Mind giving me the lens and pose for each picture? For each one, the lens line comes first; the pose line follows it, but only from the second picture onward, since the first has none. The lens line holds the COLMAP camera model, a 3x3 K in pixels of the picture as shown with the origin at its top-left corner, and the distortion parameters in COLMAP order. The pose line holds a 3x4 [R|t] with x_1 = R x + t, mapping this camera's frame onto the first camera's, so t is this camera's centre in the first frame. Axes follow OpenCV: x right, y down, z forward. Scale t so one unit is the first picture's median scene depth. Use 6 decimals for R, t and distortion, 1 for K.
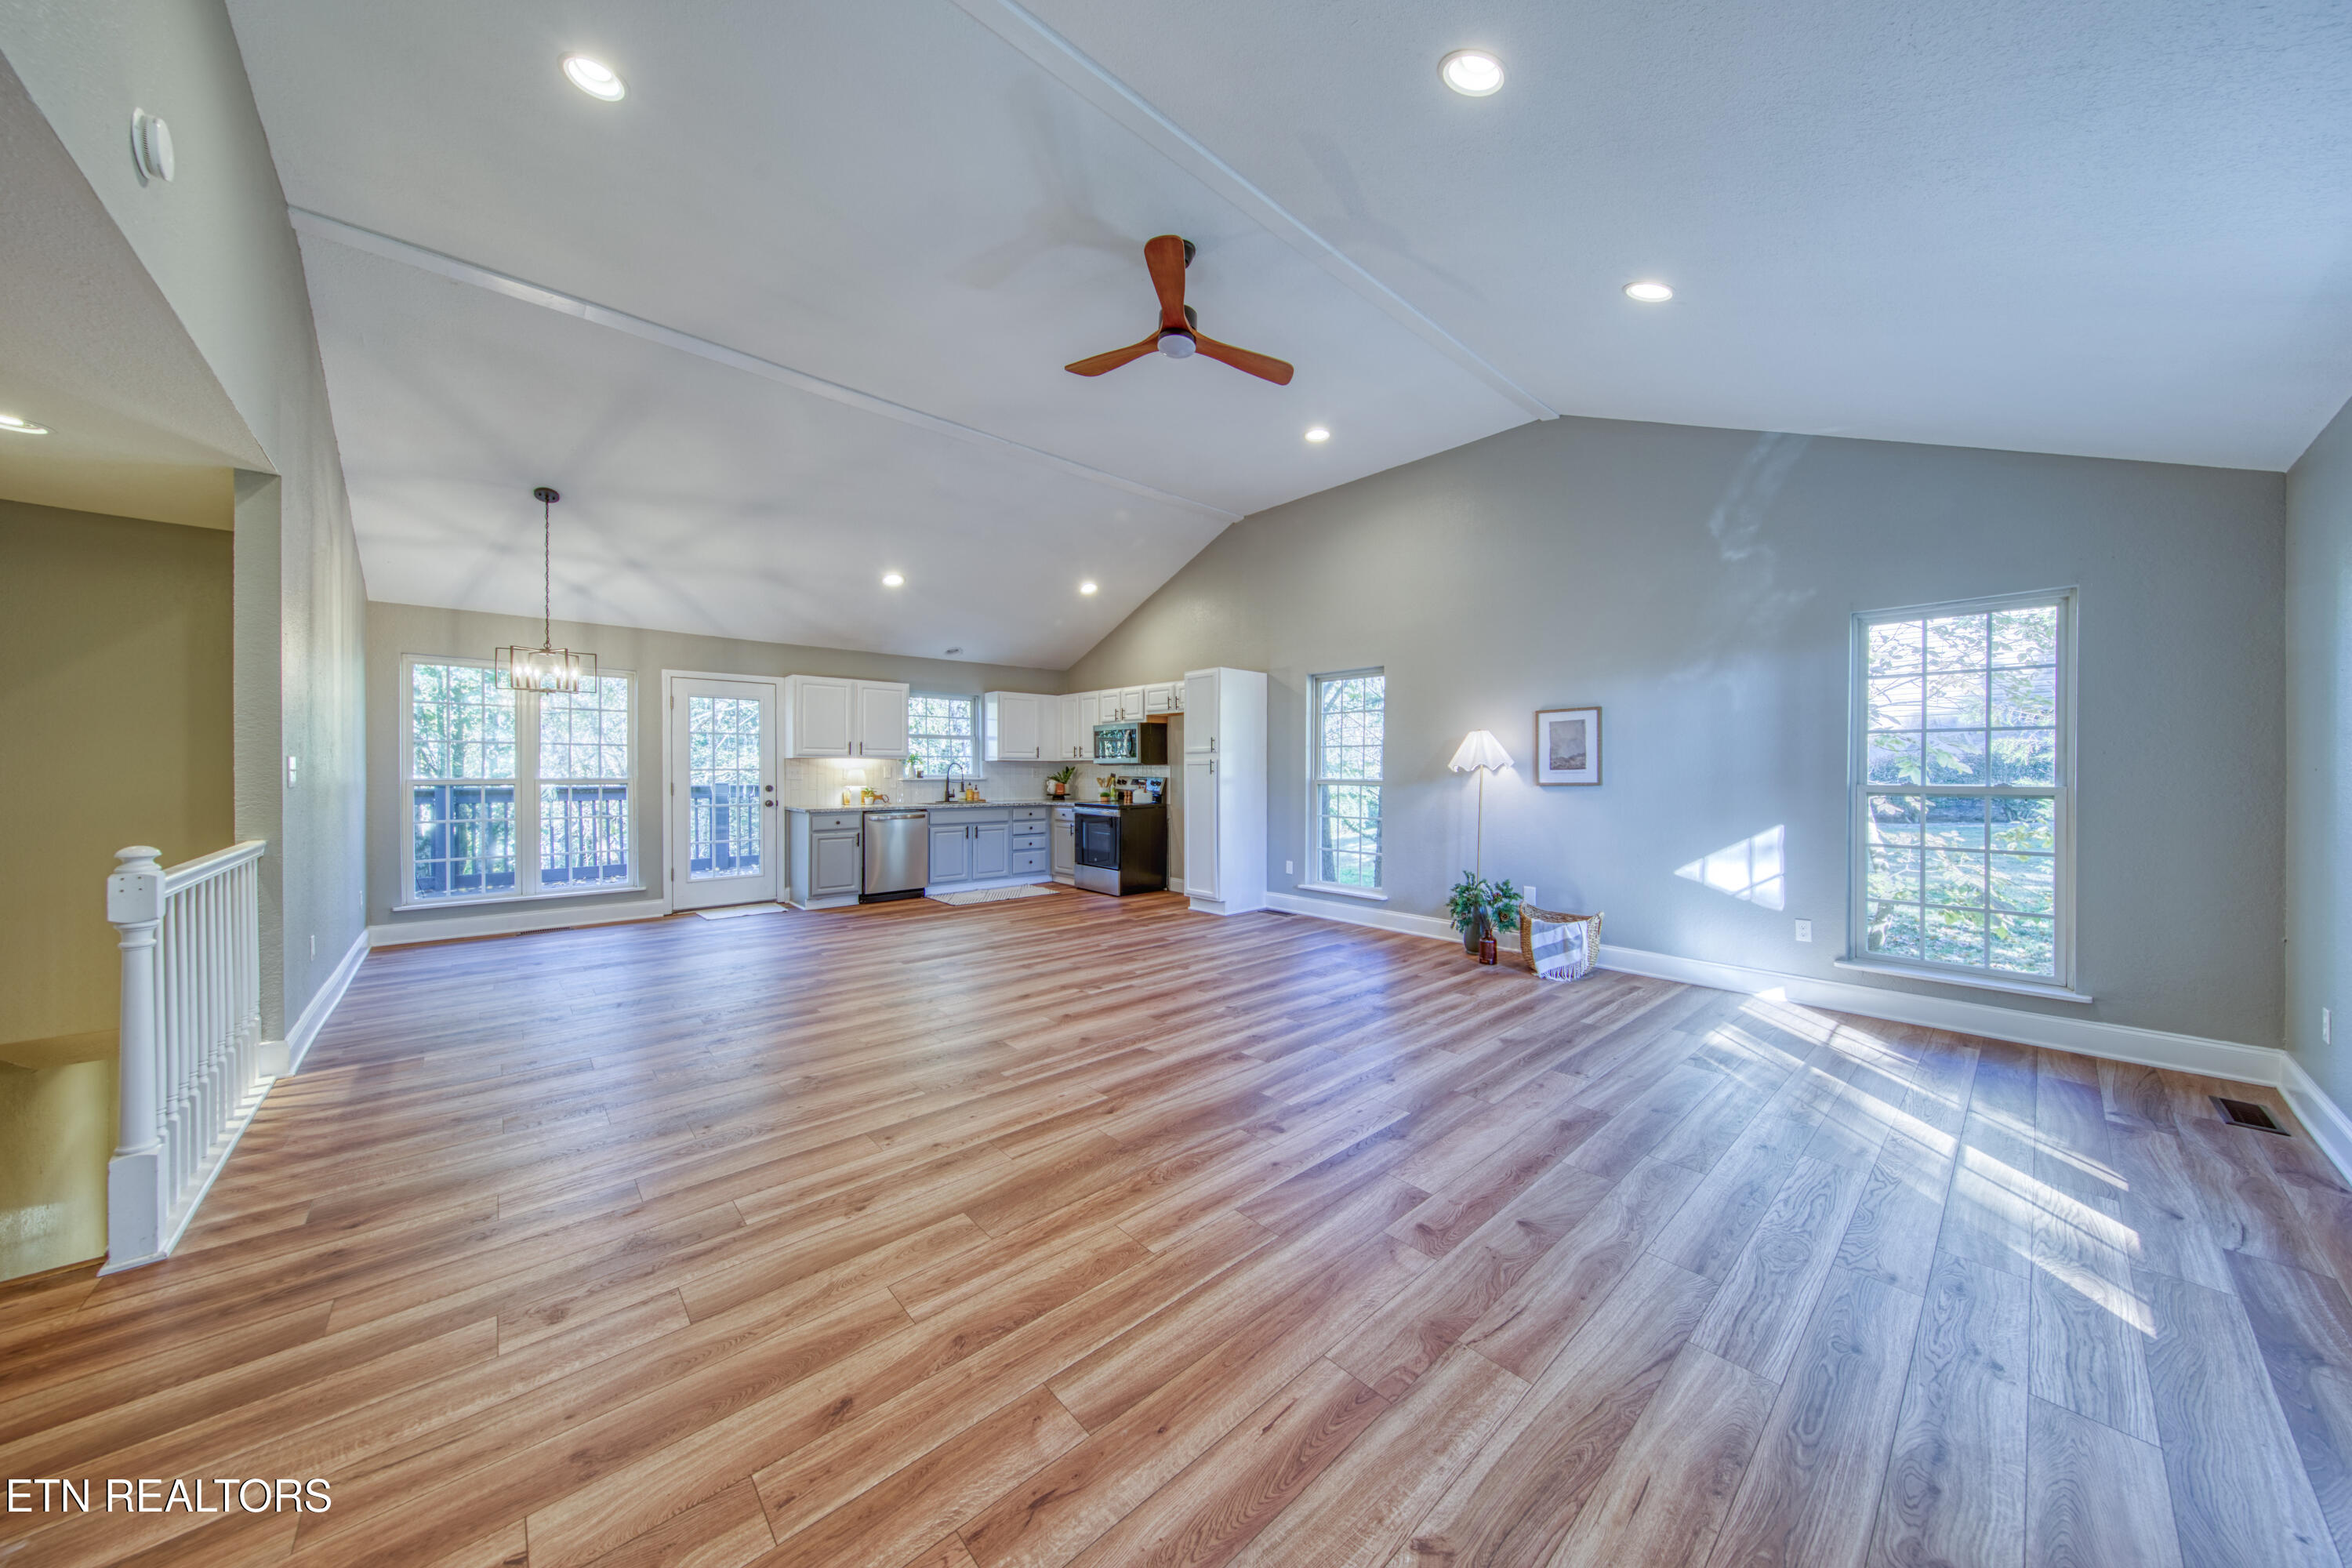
lens RADIAL K [[760.8, 0, 1173.7], [0, 760.8, 769.7], [0, 0, 1]] dist [-0.004055, -0.001645]
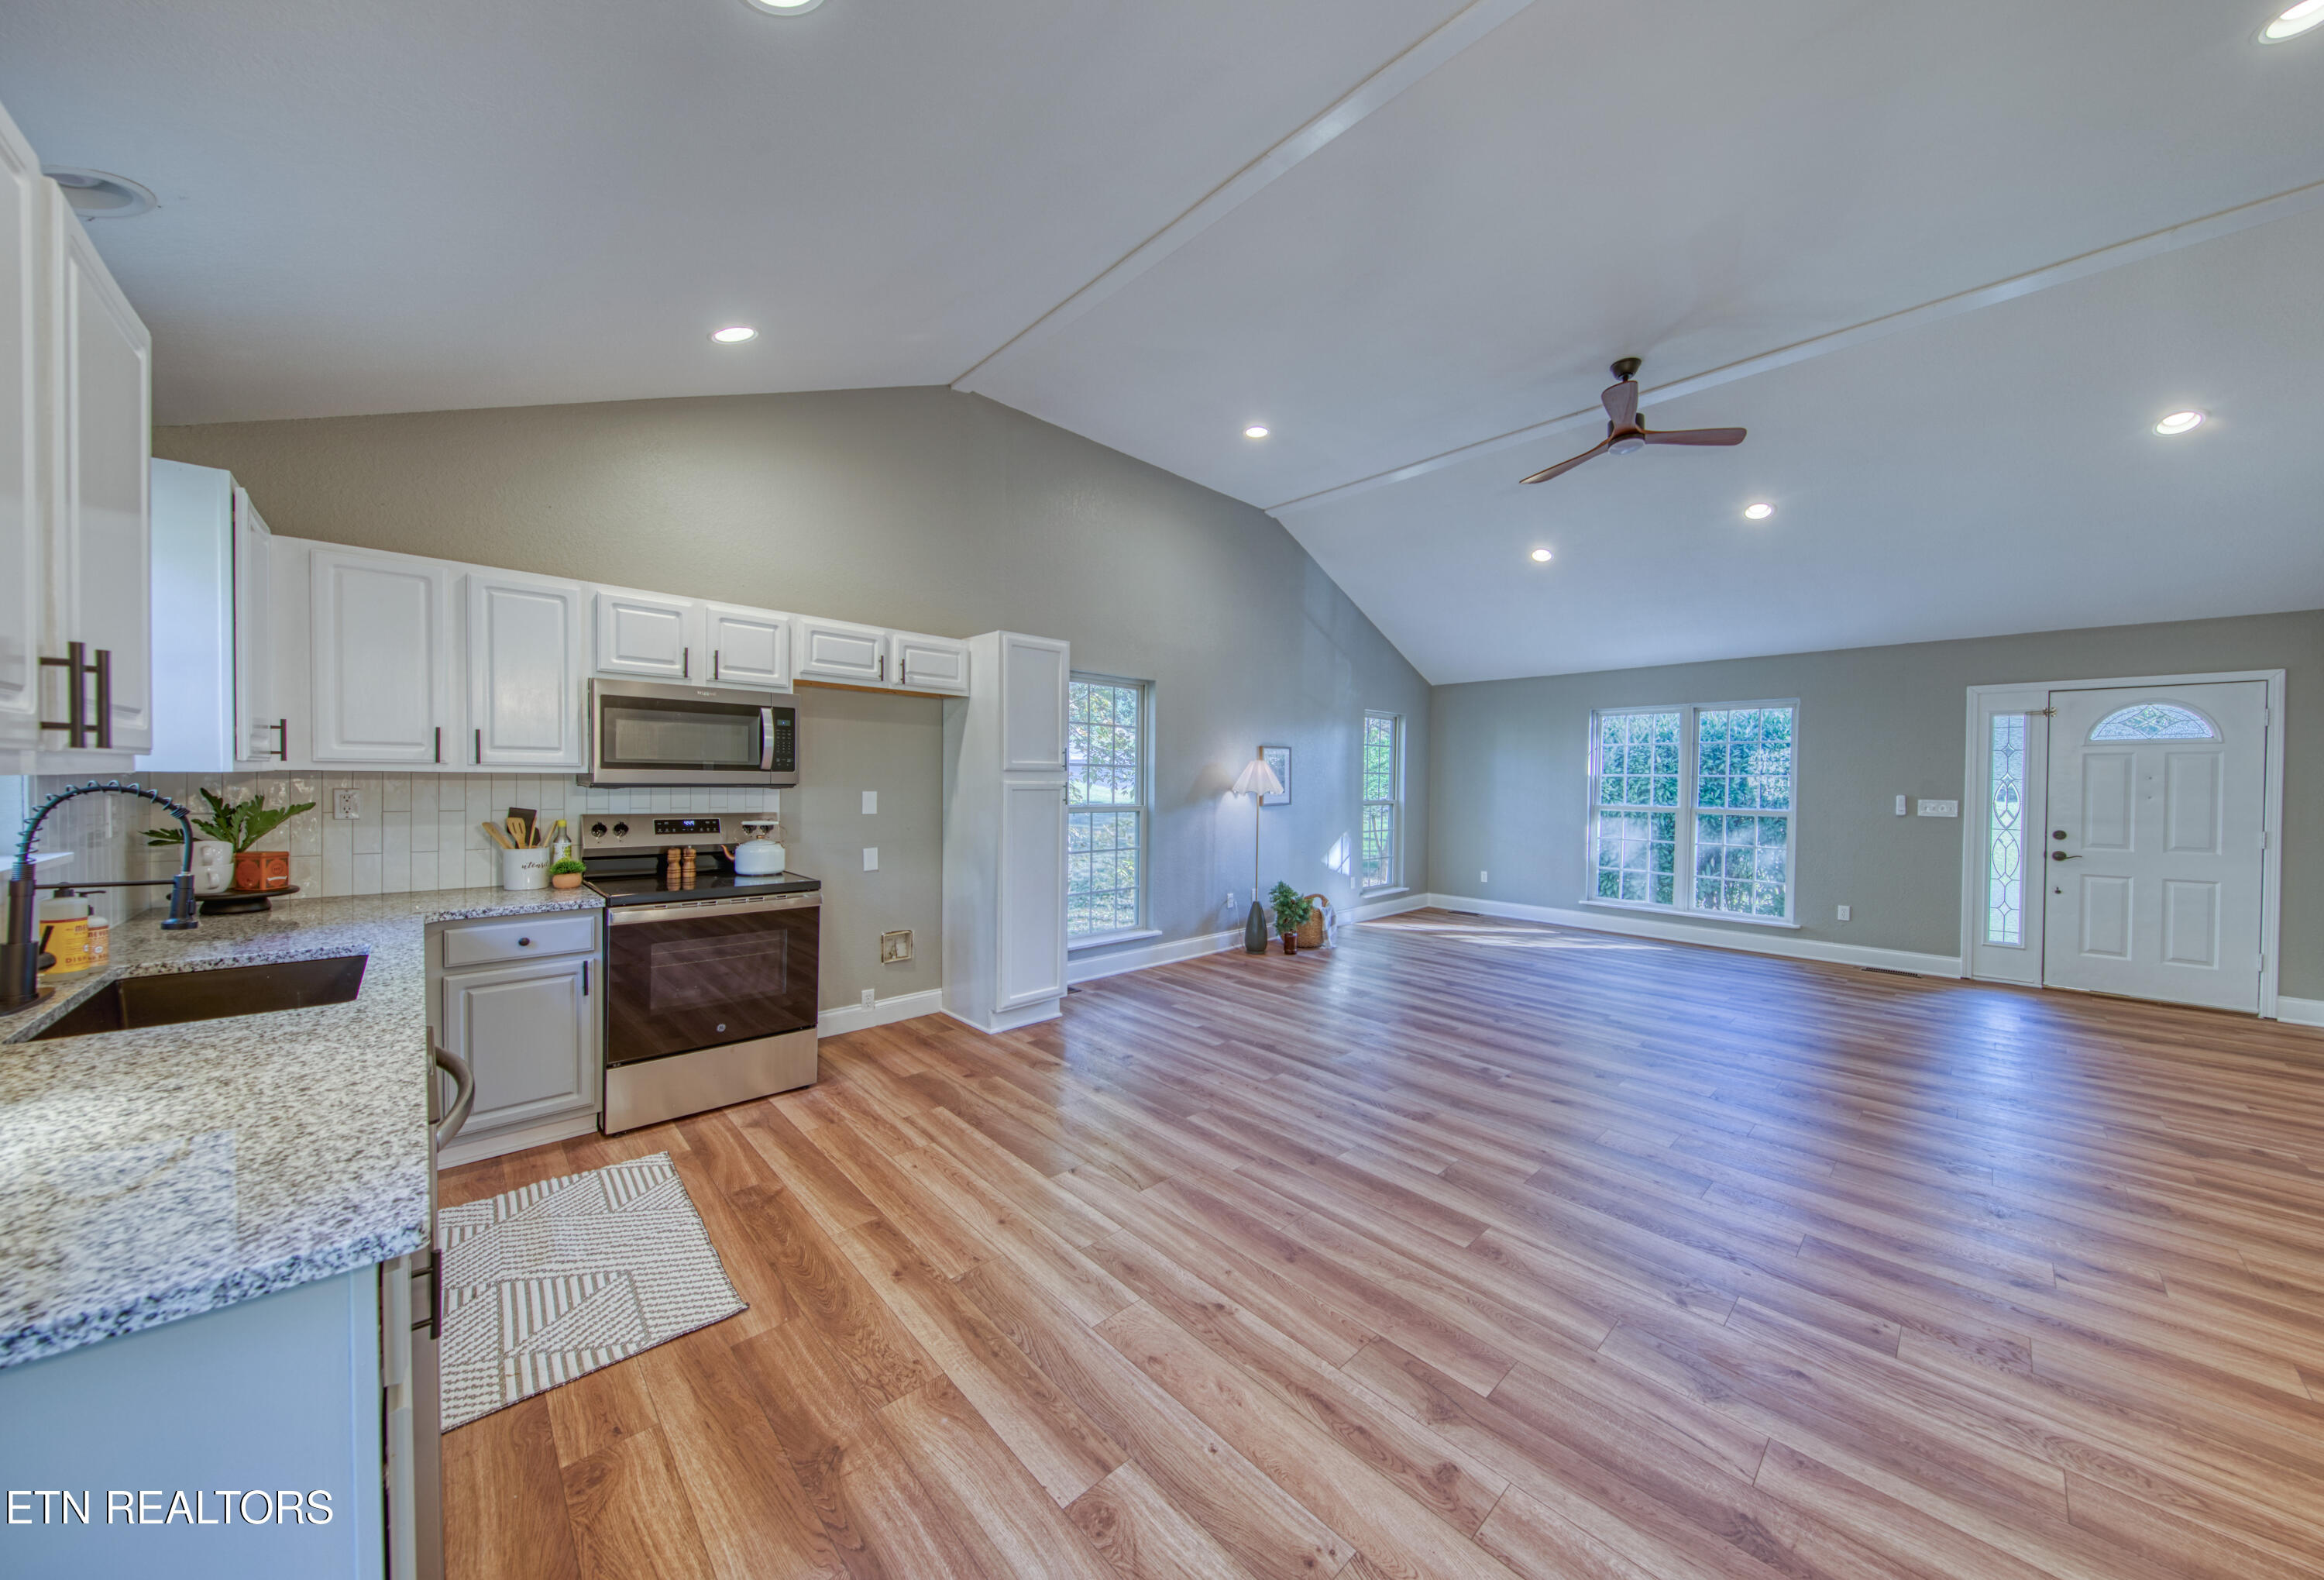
lens RADIAL K [[789.6, 0, 1221.3], [0, 789.6, 803.3], [0, 0, 1]] dist [-0.001104, -0.001459]
pose [[-0.076134, -0.033893, 0.996521, -0.533898], [-0.015348, 0.999344, 0.032816, -0.017132], [-0.996979, -0.012796, -0.076604, 0.780359]]
